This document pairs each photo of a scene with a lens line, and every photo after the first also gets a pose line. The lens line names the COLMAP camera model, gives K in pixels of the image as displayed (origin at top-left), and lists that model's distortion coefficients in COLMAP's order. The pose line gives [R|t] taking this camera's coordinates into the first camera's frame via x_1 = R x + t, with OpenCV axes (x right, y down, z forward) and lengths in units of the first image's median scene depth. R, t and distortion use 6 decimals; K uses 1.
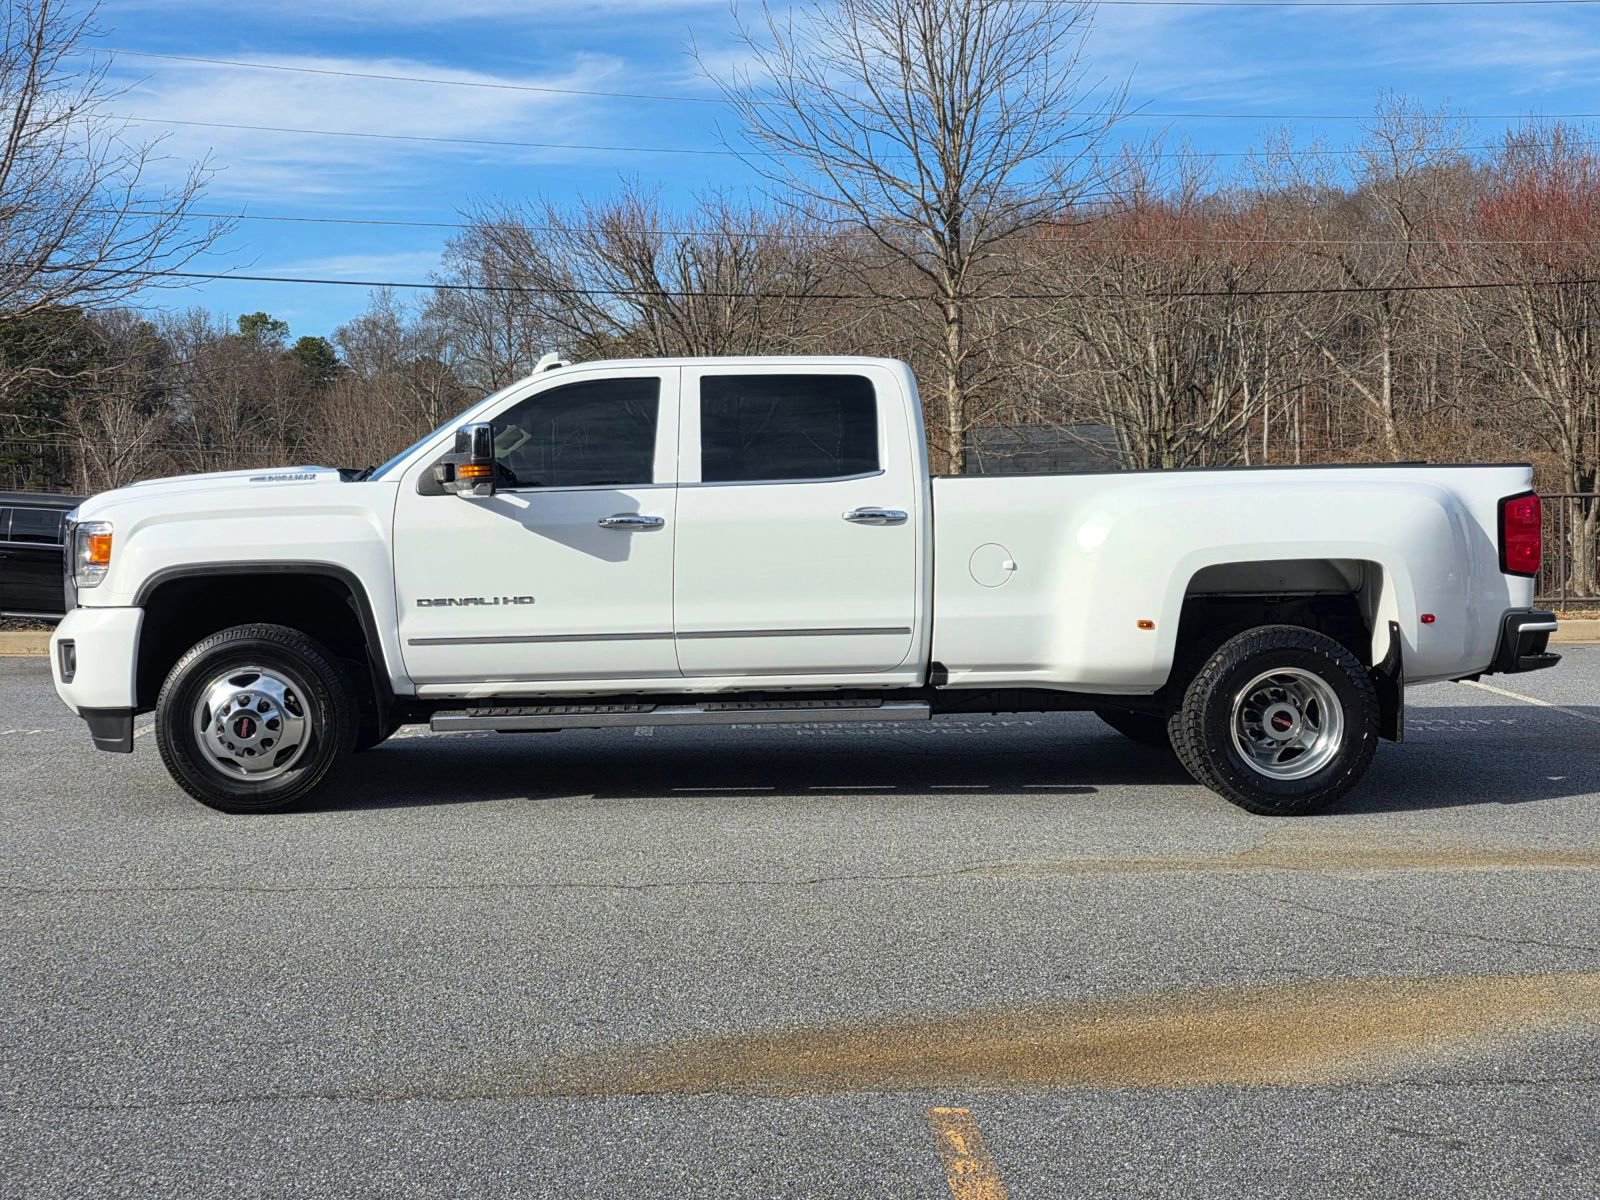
lens RADIAL K [[2019.4, 0, 800.0], [0, 2019.4, 600.0], [0, 0, 1]] dist [0.218190, -0.785674]
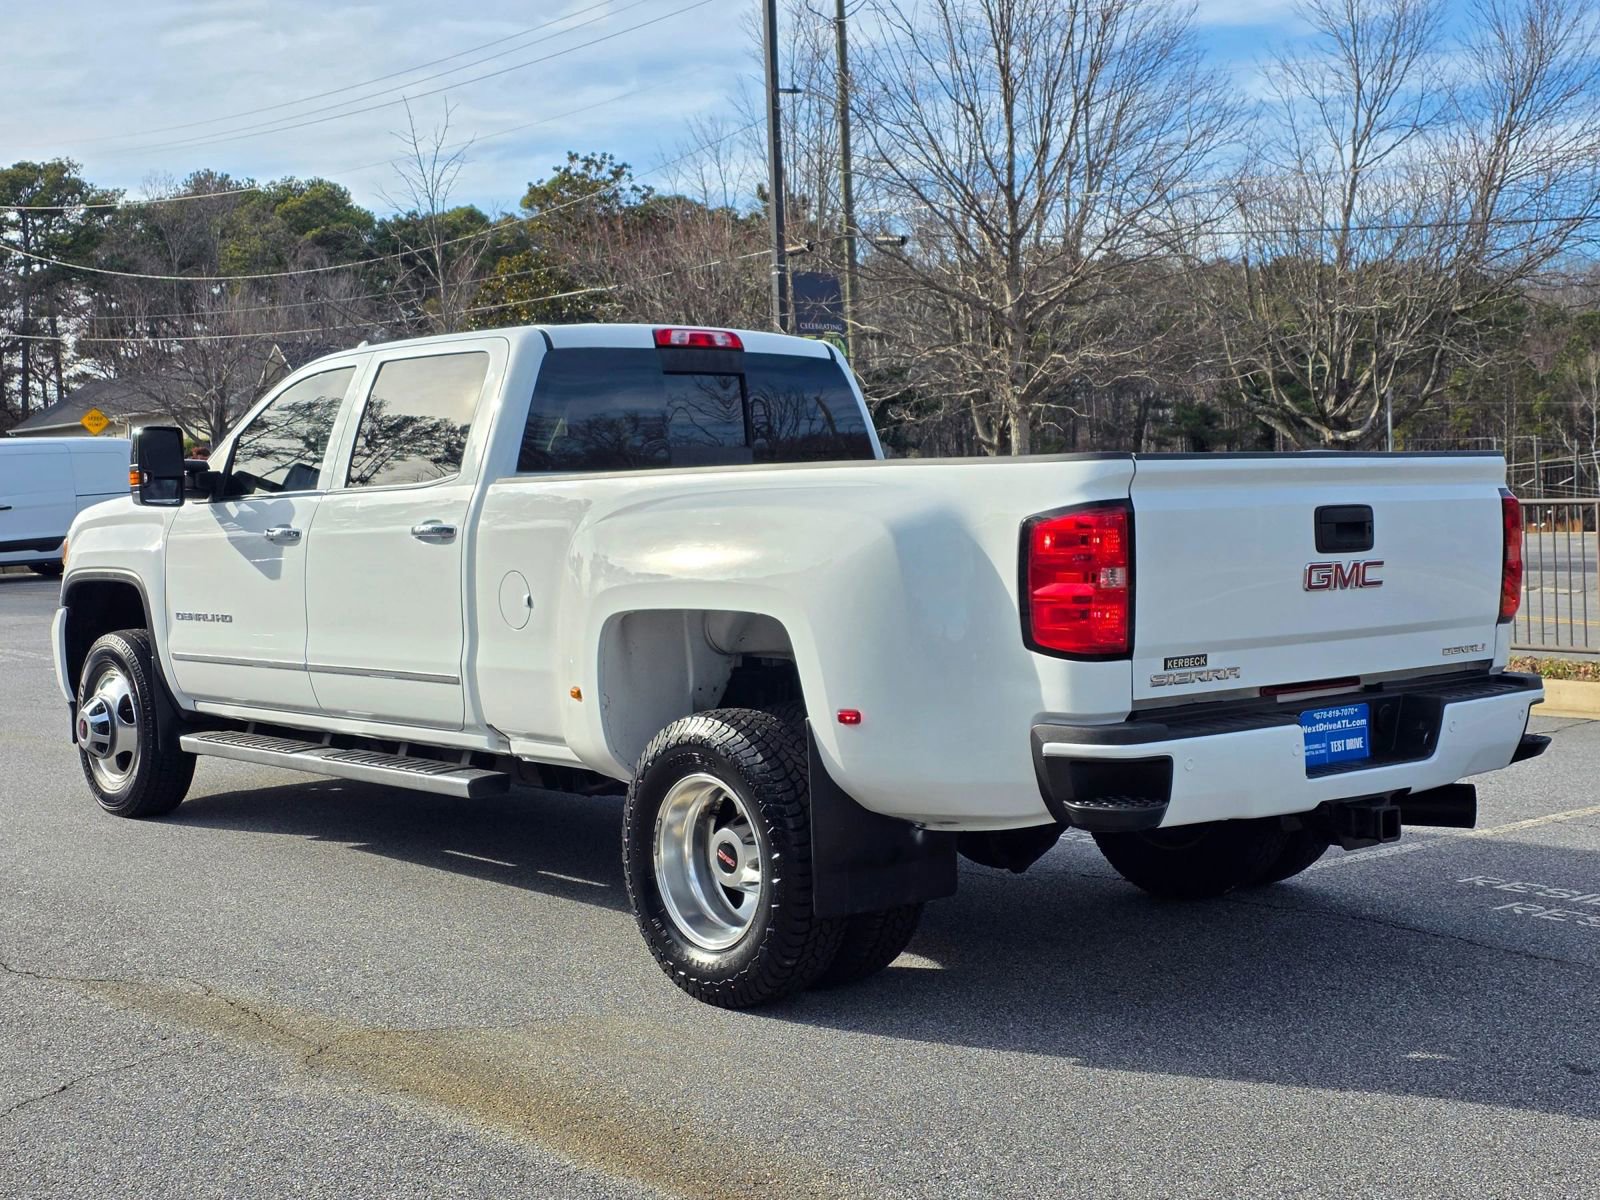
lens RADIAL K [[2019.4, 0, 800.0], [0, 2019.4, 600.0], [0, 0, 1]] dist [0.218190, -0.785674]
pose [[0.646253, 0.038416, -0.762155, 0.733005], [-0.036313, 0.999149, 0.019570, -0.035630], [0.762258, 0.015029, 0.647098, 0.597144]]
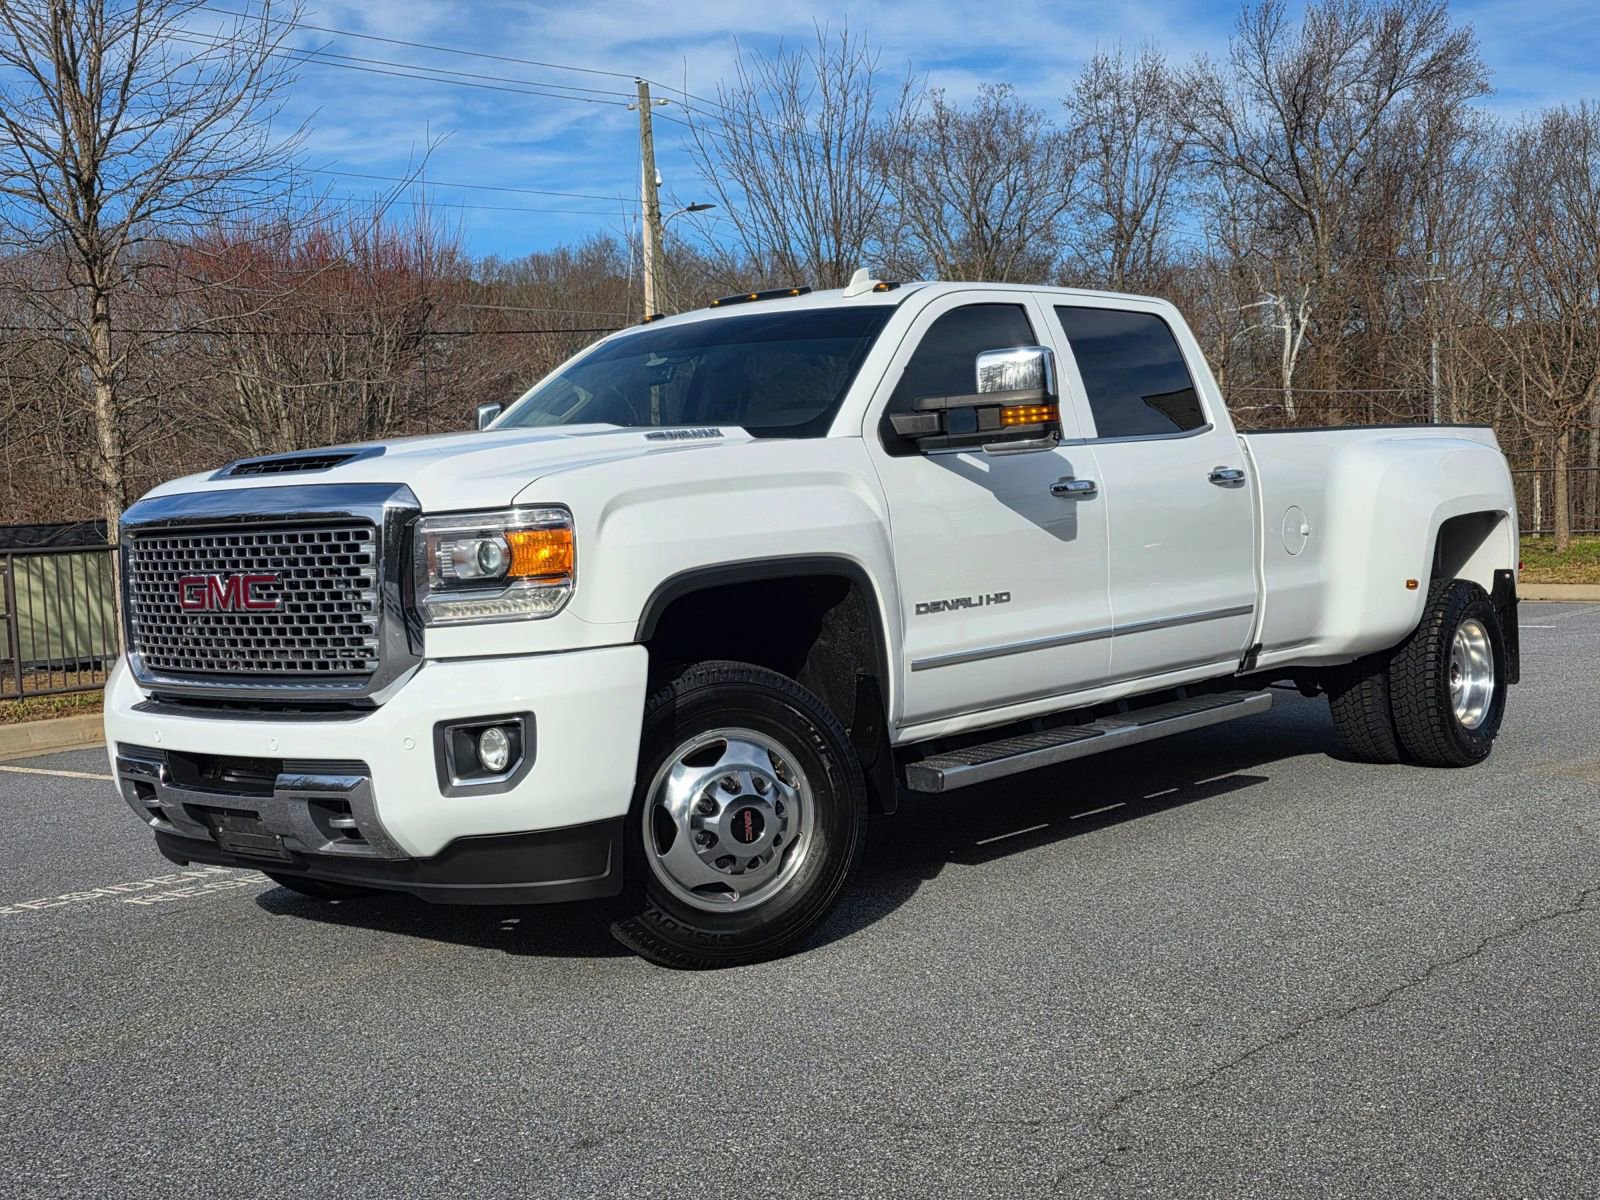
lens RADIAL K [[2019.4, 0, 800.0], [0, 2019.4, 600.0], [0, 0, 1]] dist [0.218190, -0.785674]
pose [[0.653053, -0.056594, 0.755195, -0.731699], [0.089135, 0.996017, -0.002439, -0.003705], [-0.752049, 0.068907, 0.655496, 0.574936]]
